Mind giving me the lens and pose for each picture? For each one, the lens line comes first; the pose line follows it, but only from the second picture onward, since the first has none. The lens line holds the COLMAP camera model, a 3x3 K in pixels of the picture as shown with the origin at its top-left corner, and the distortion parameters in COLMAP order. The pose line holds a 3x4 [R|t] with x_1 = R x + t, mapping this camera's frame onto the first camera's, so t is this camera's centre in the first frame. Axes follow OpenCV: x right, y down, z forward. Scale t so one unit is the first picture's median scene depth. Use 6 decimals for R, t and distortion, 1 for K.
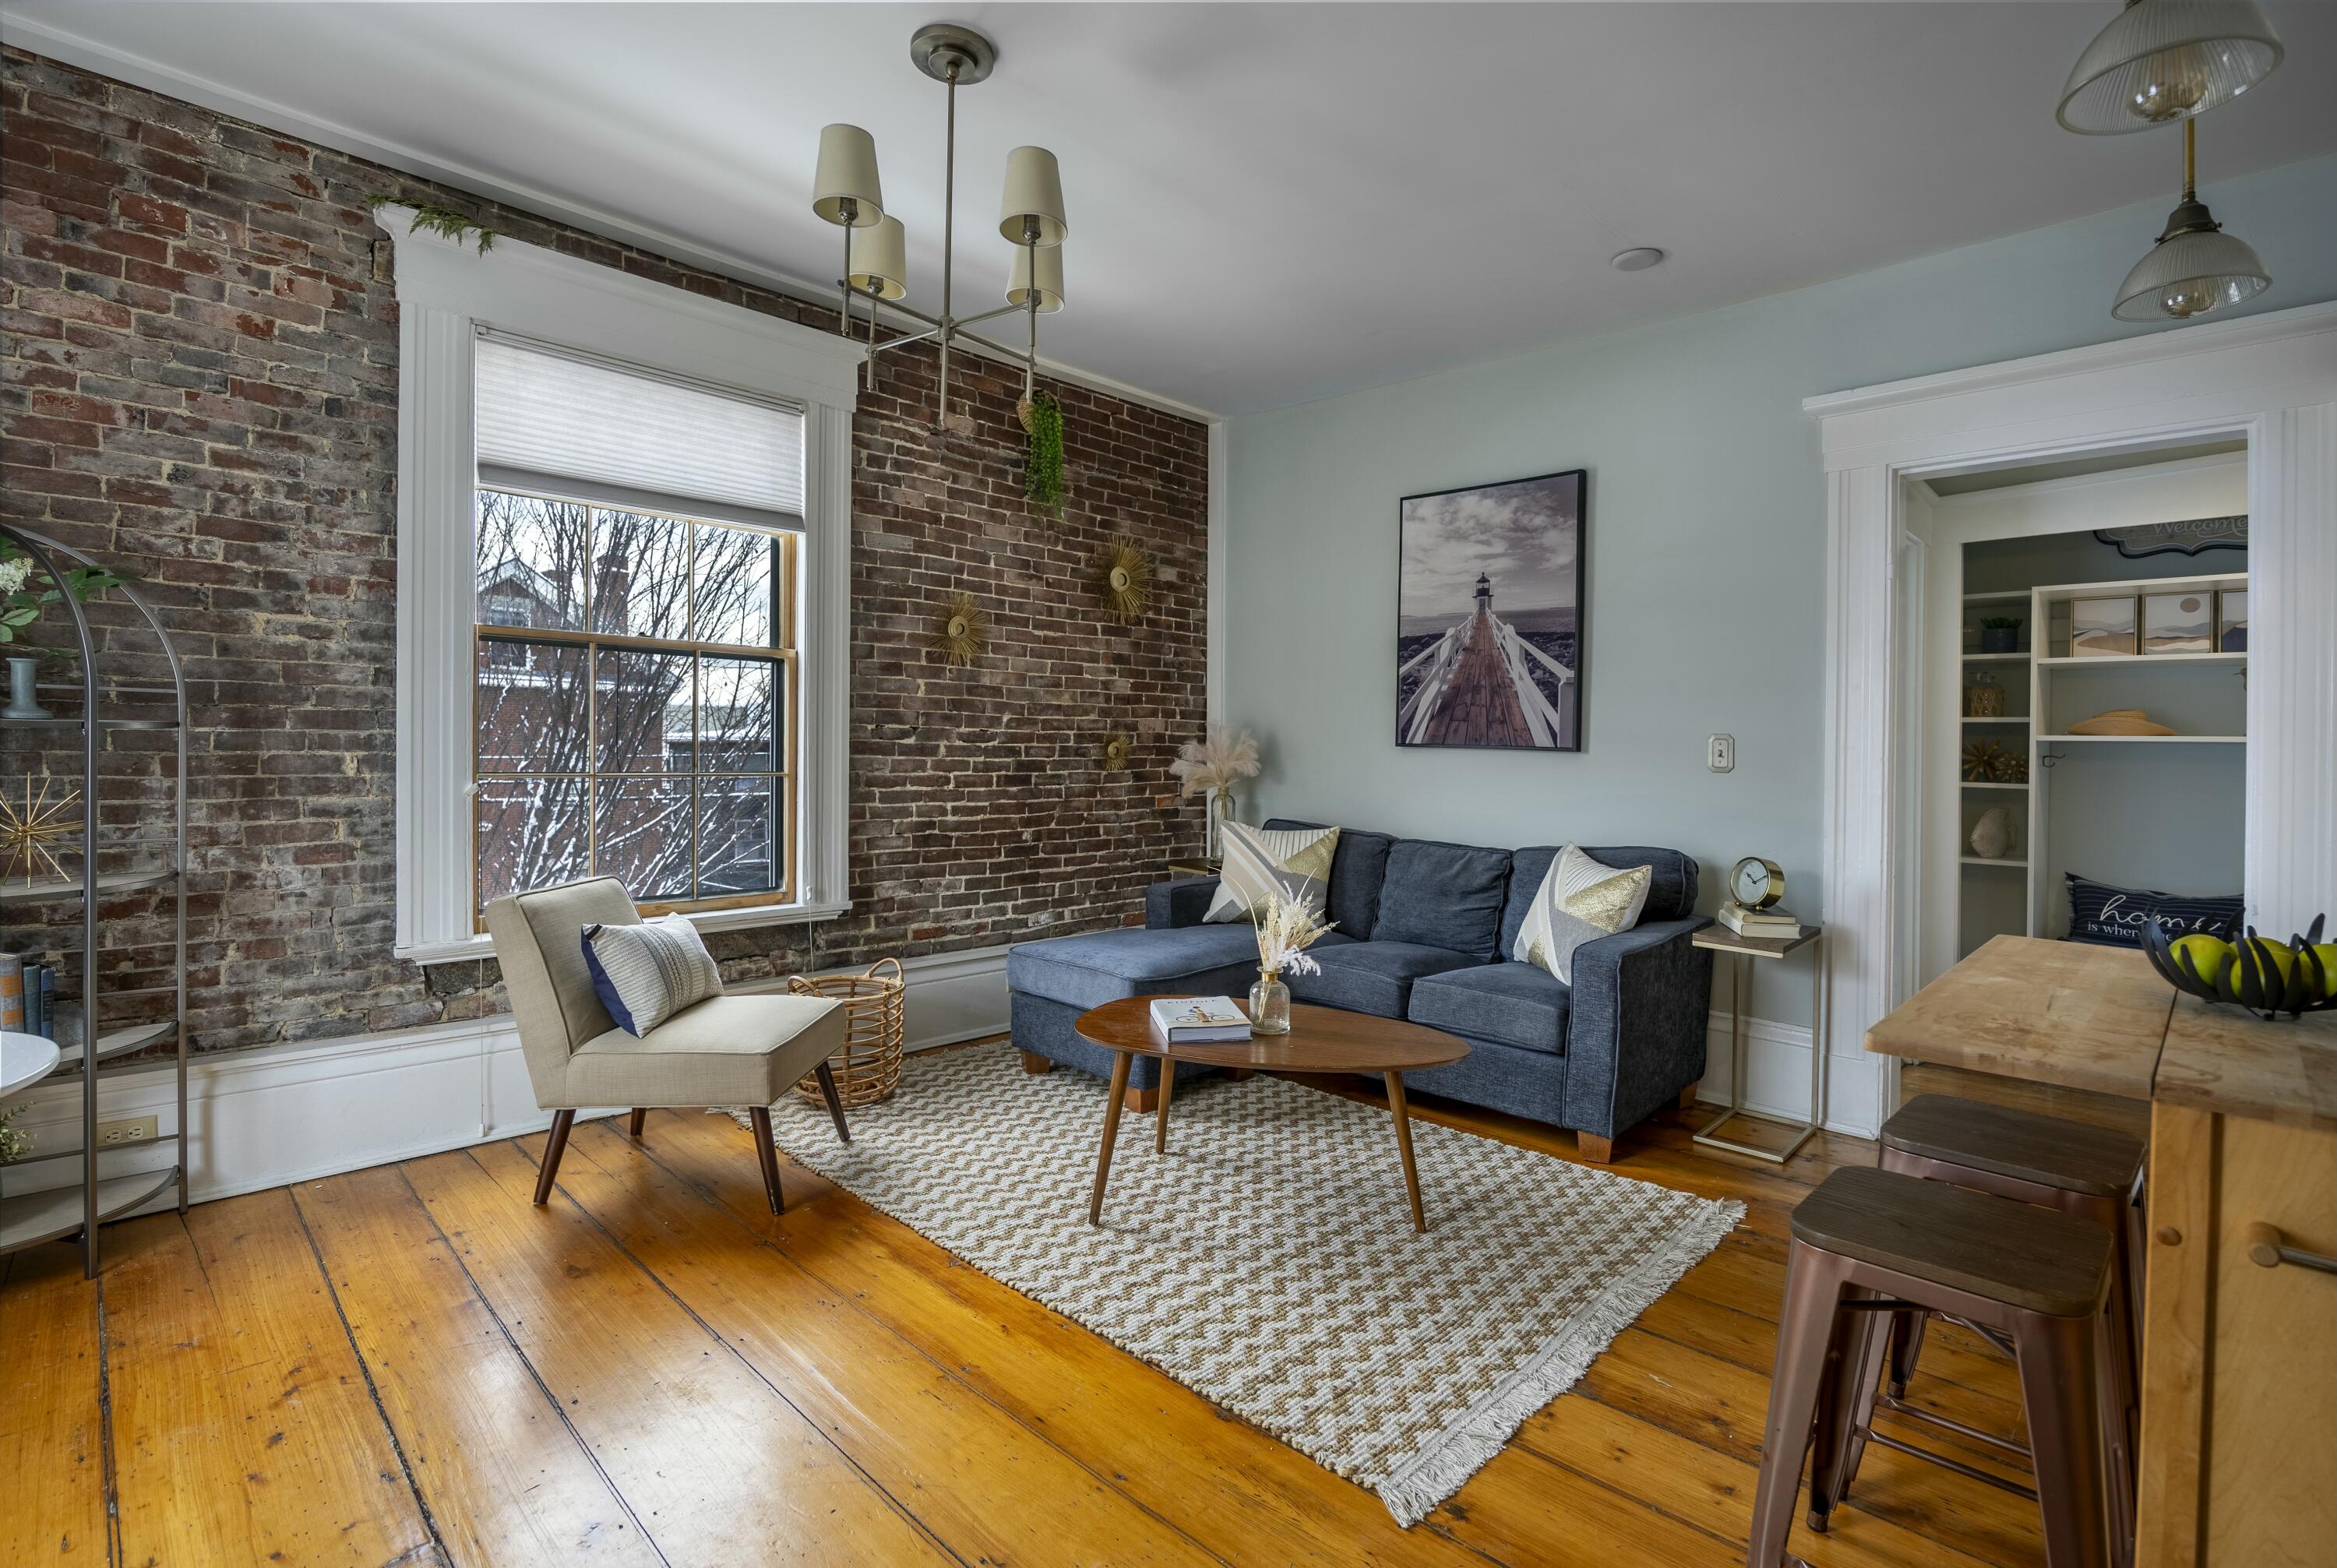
lens RADIAL K [[1081.9, 0, 1182.5], [0, 1081.9, 798.9], [0, 0, 1]] dist [-0.015647, -0.000807]
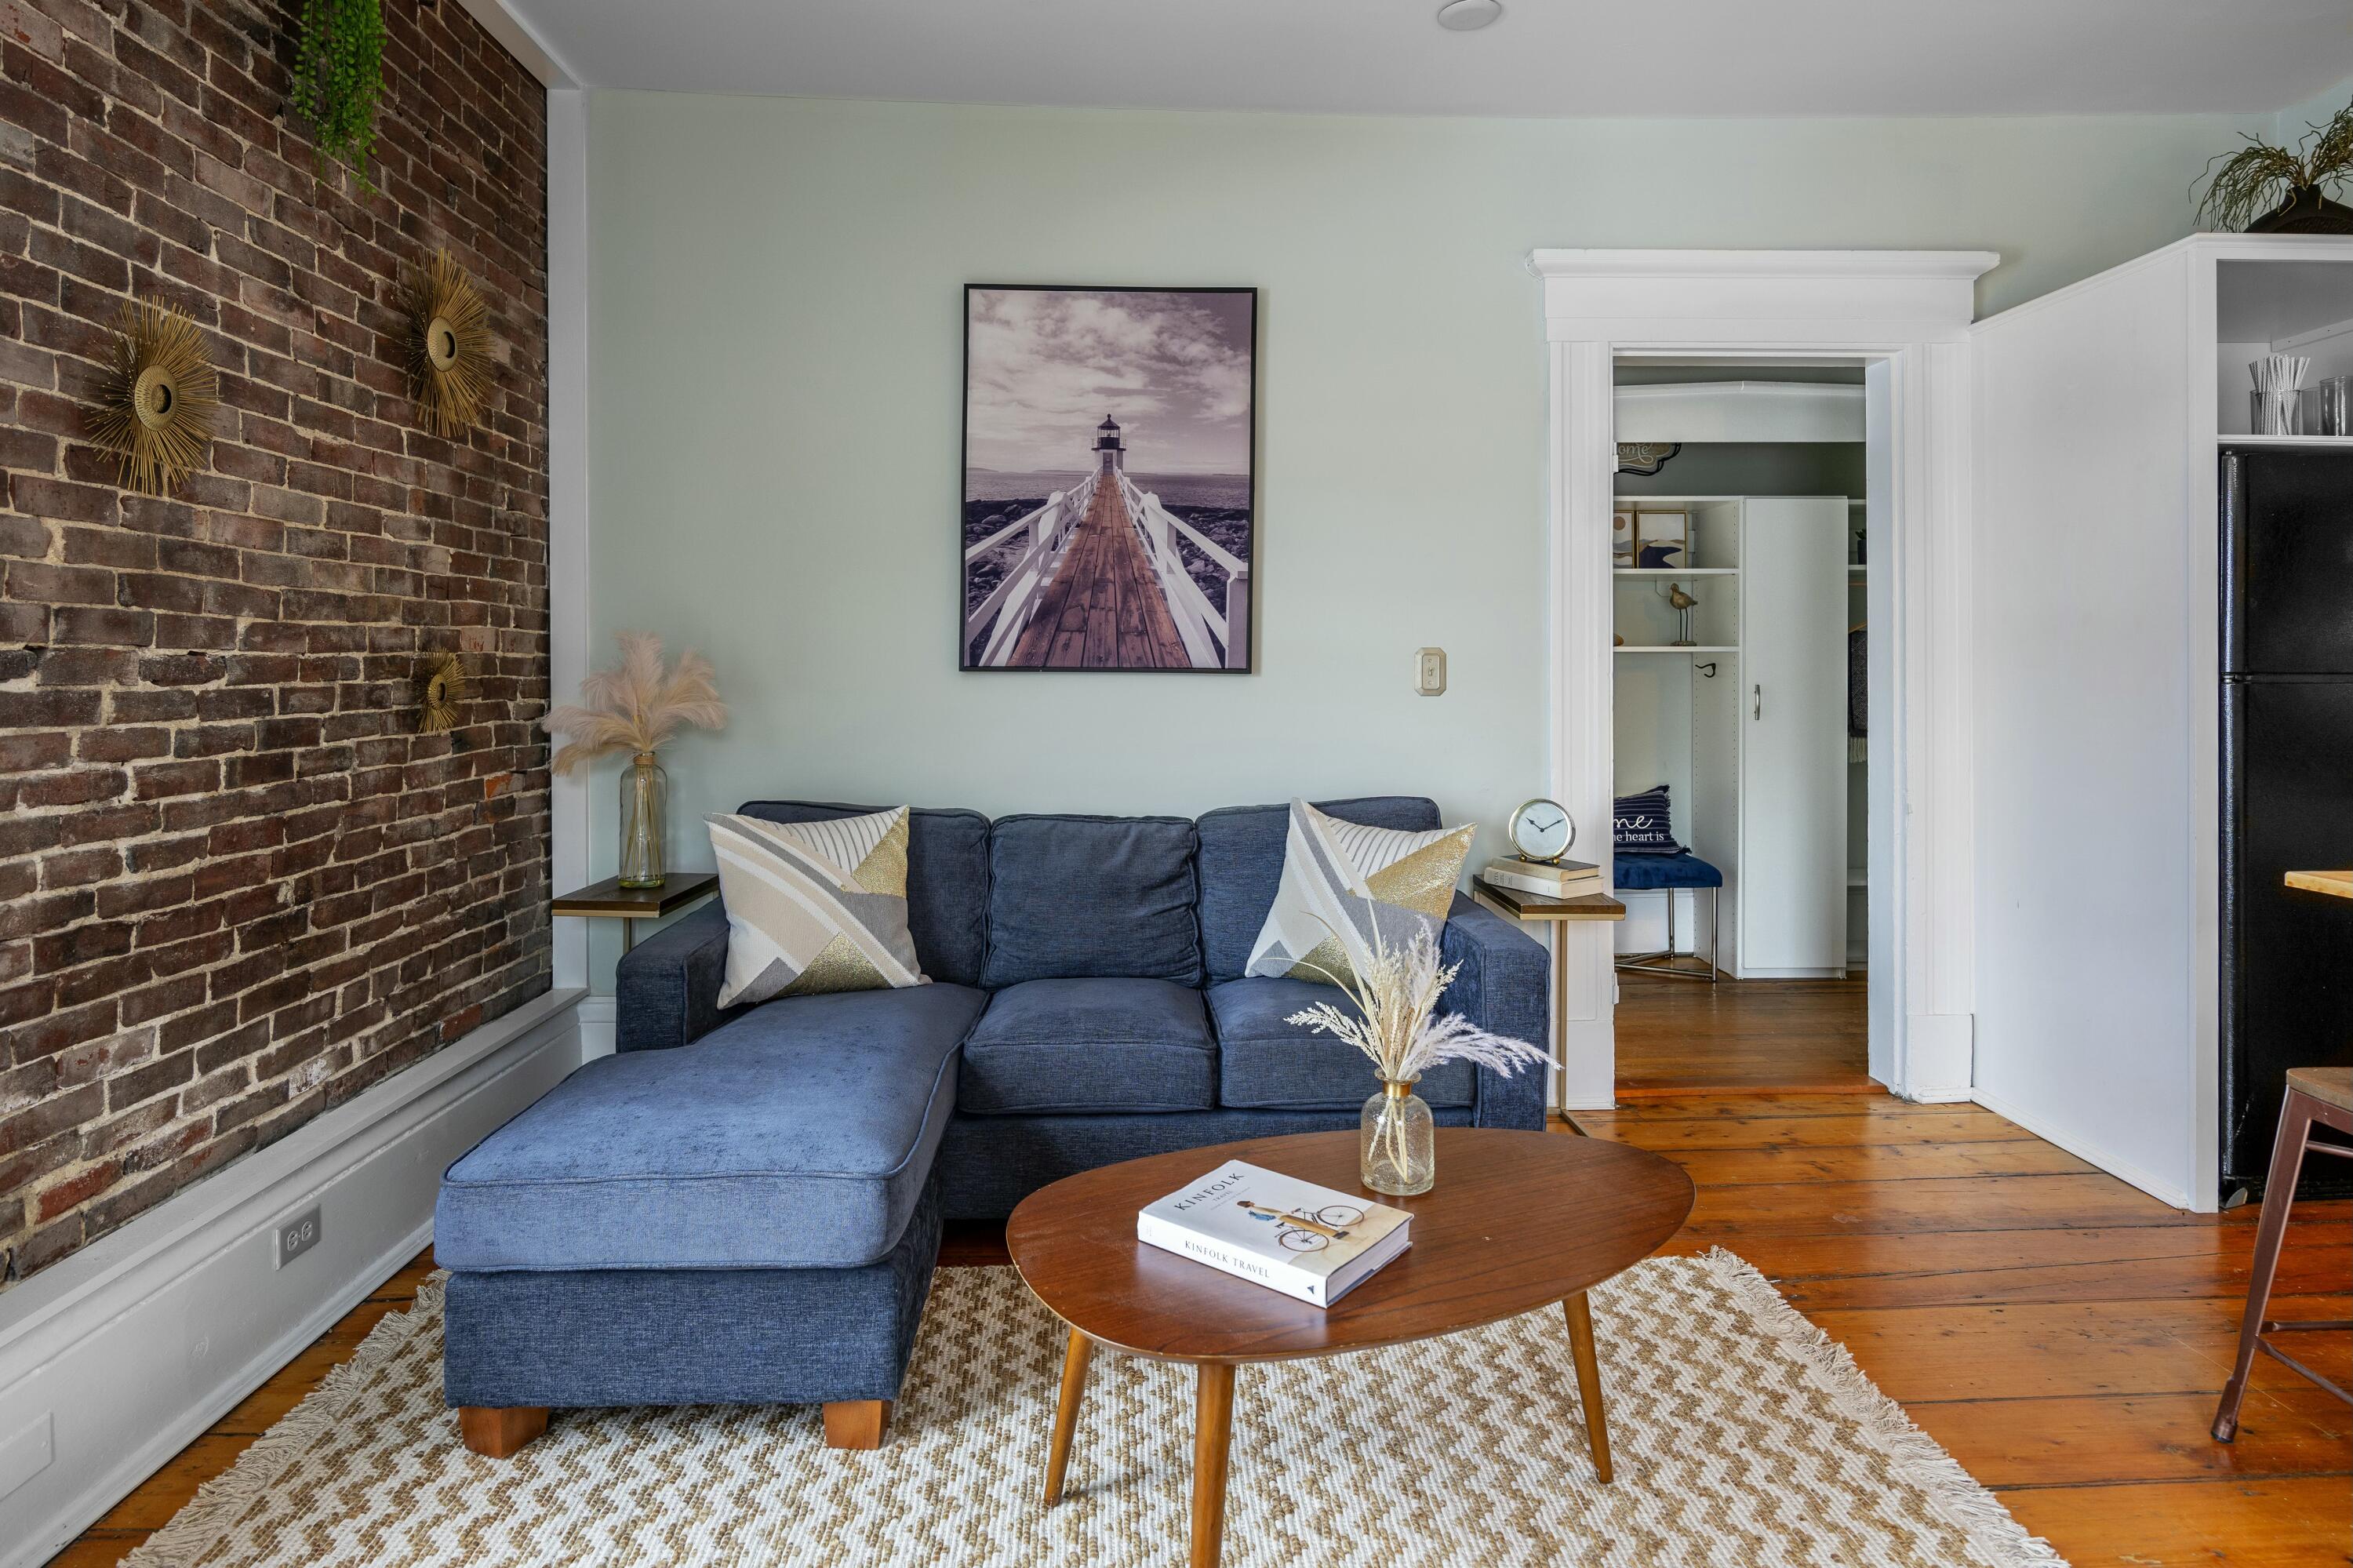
lens RADIAL K [[1300.2, 0, 1155.0], [0, 1300.2, 688.9], [0, 0, 1]] dist [0.000957, -0.003648]
pose [[0.698540, -0.030858, 0.714905, -0.310772], [0.050512, 0.998704, -0.006248, -0.031295], [-0.713786, 0.040476, 0.699193, 0.432890]]
